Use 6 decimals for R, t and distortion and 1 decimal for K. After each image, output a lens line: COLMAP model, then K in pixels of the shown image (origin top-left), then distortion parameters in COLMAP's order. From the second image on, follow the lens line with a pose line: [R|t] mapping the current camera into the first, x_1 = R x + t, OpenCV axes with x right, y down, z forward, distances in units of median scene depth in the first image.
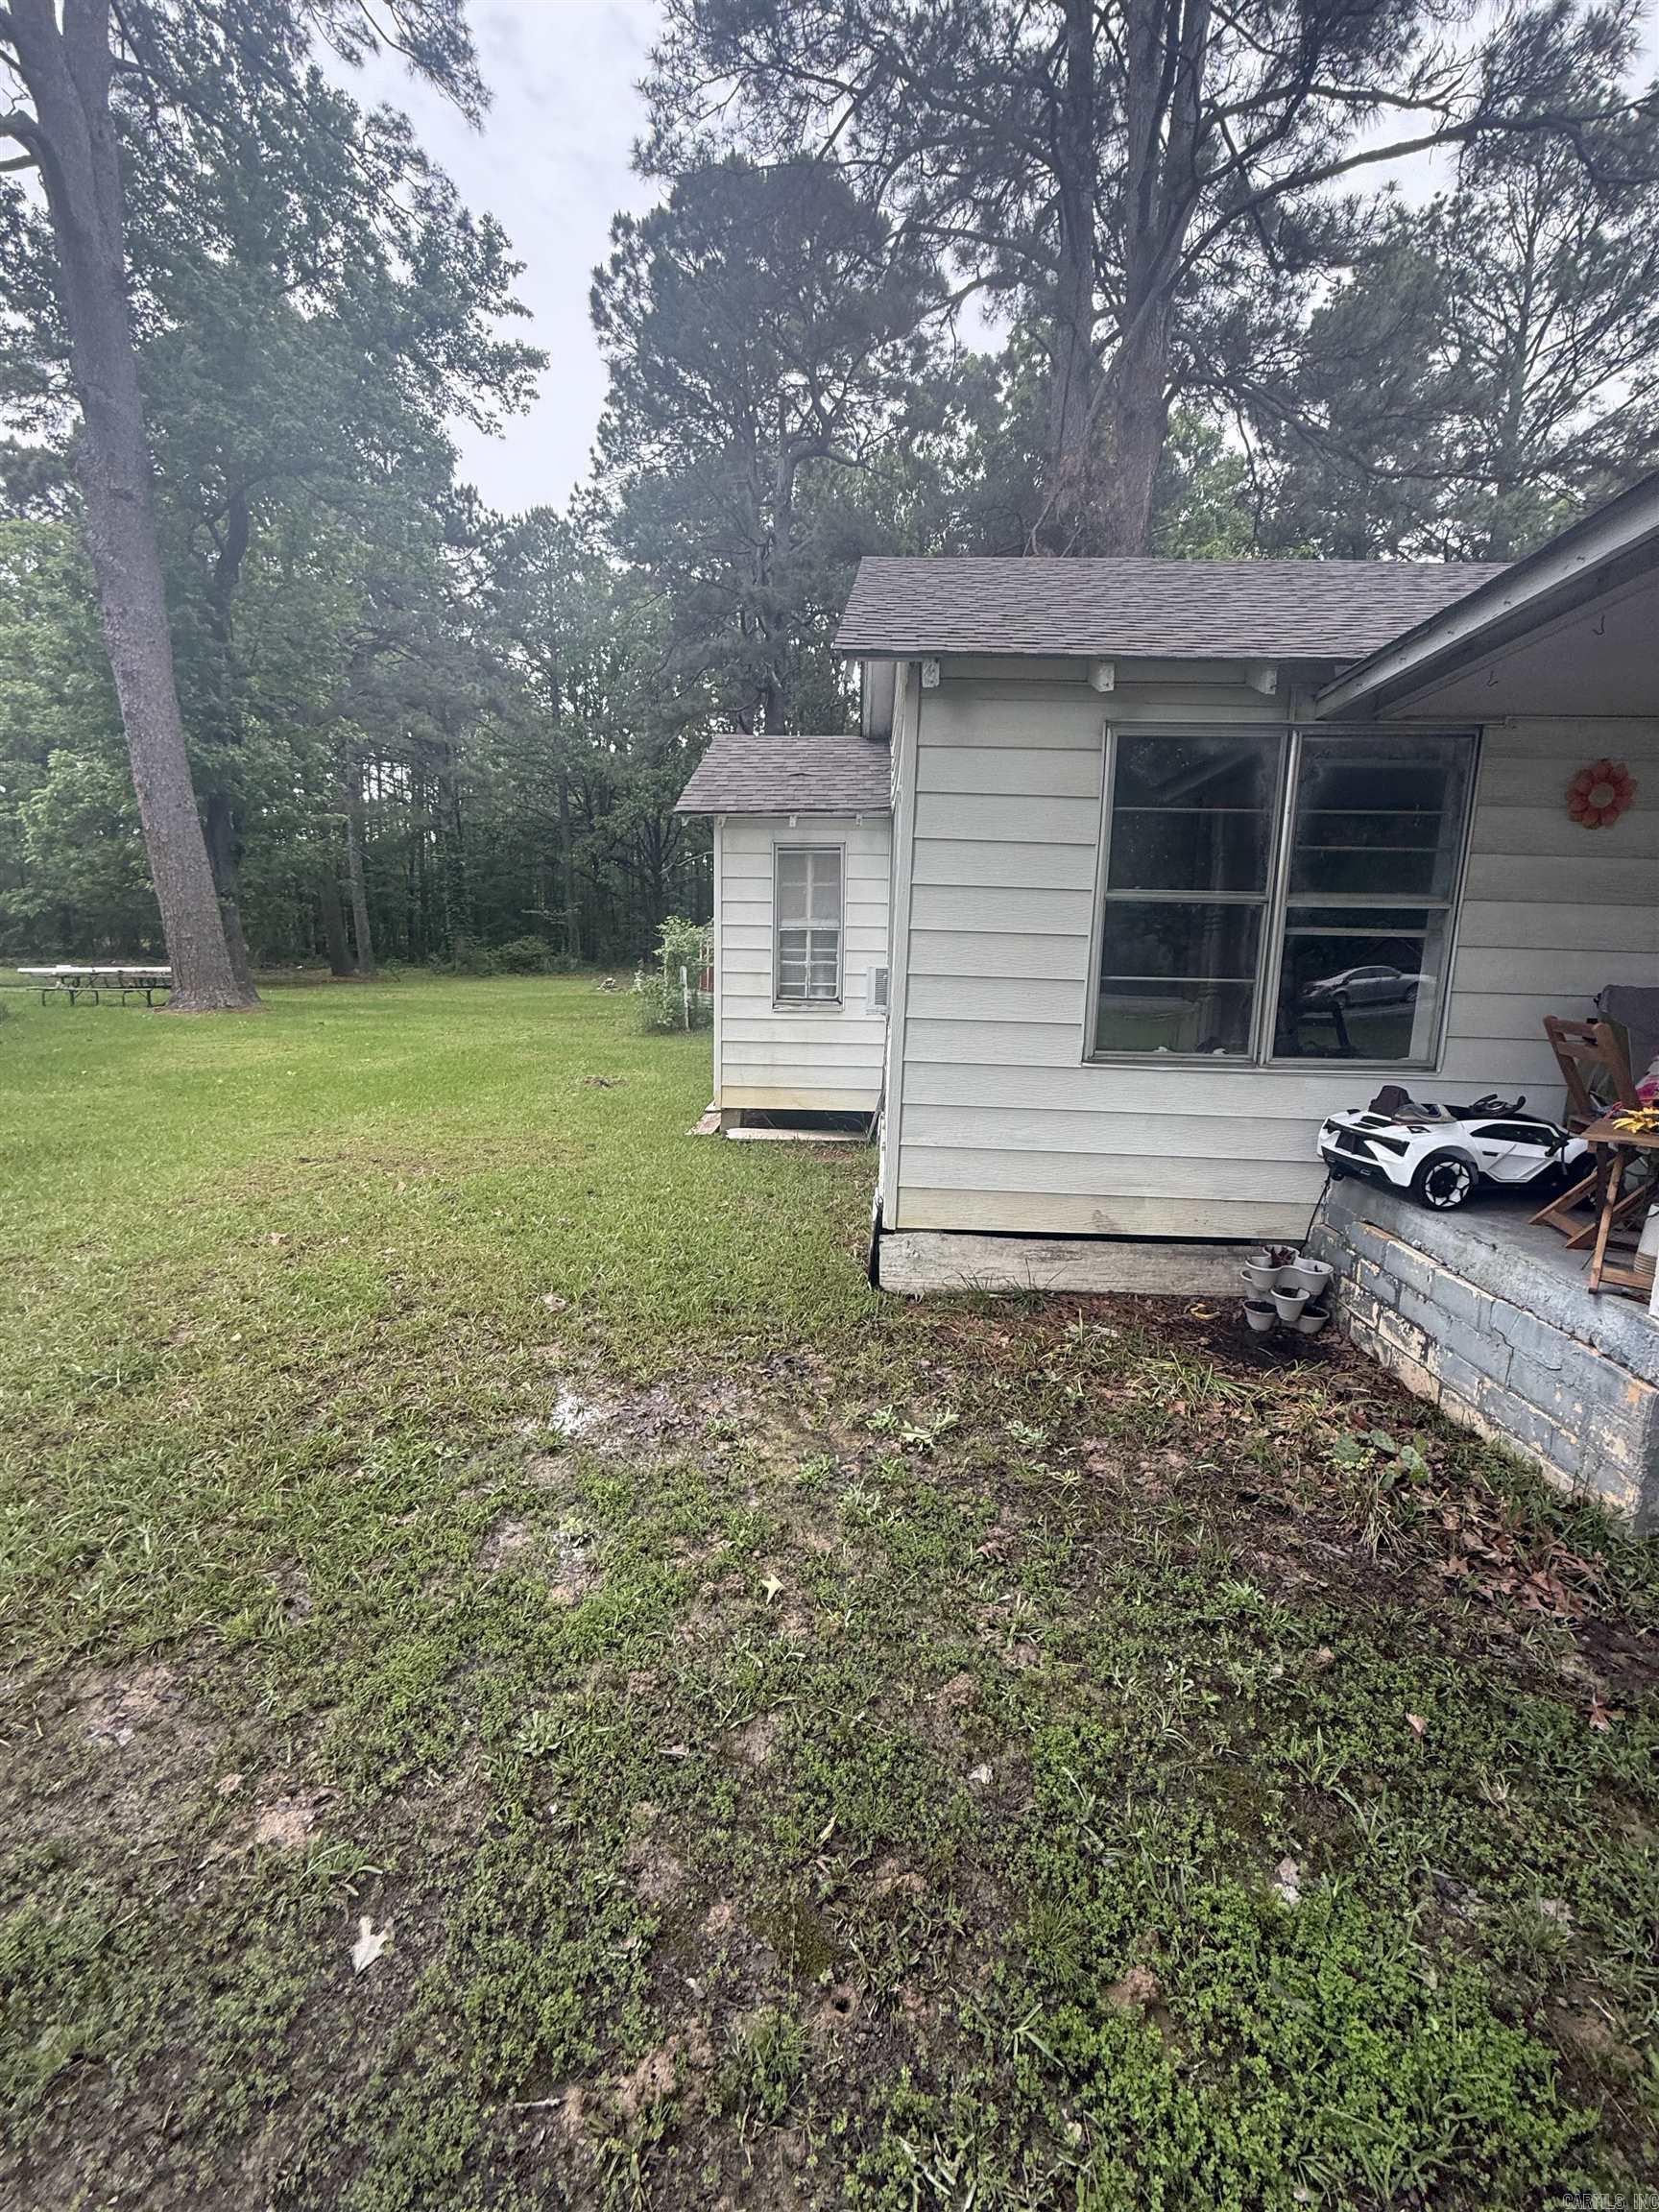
lens RADIAL K [[885.7, 0, 834.3], [0, 885.7, 1101.8], [0, 0, 1]] dist [-0.003181, 0.000229]
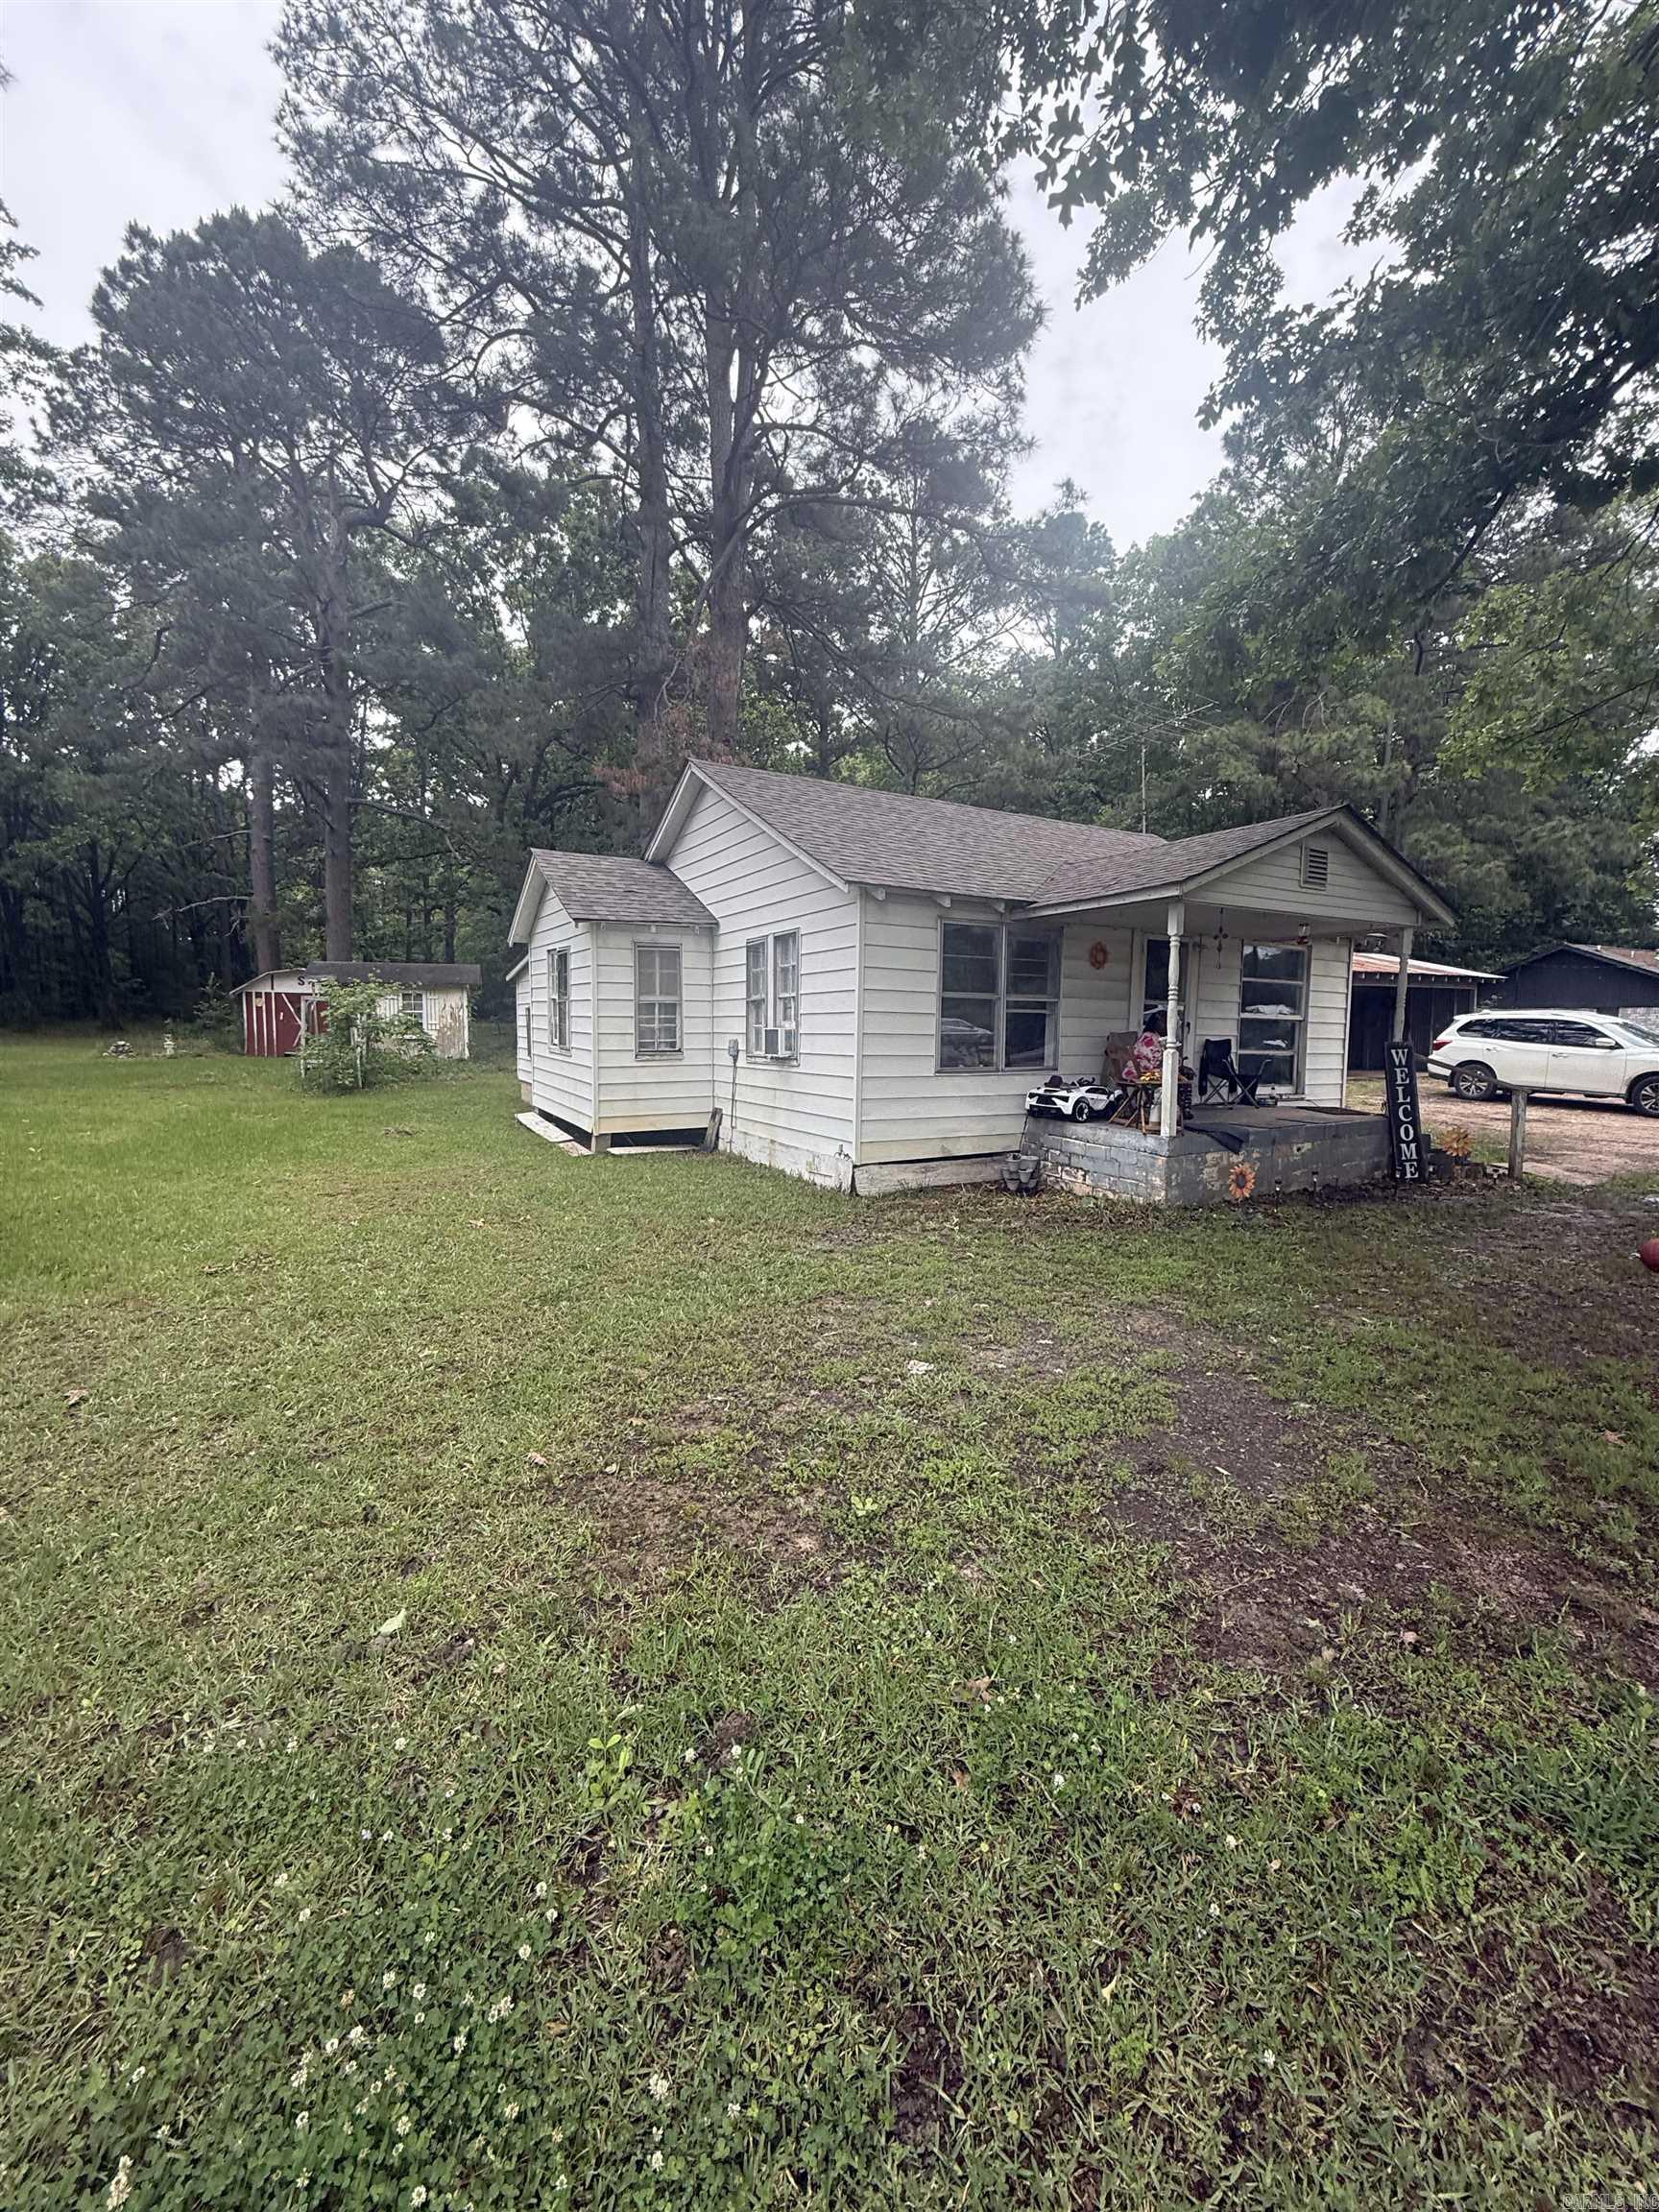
lens RADIAL K [[885.7, 0, 829.6], [0, 885.7, 1107.8], [0, 0, 1]] dist [-0.003181, 0.000229]
pose [[0.846497, -0.065479, 0.528351, -1.082802], [0.091538, 0.995529, -0.023280, 0.063953], [-0.524465, 0.068071, 0.848707, -0.665841]]
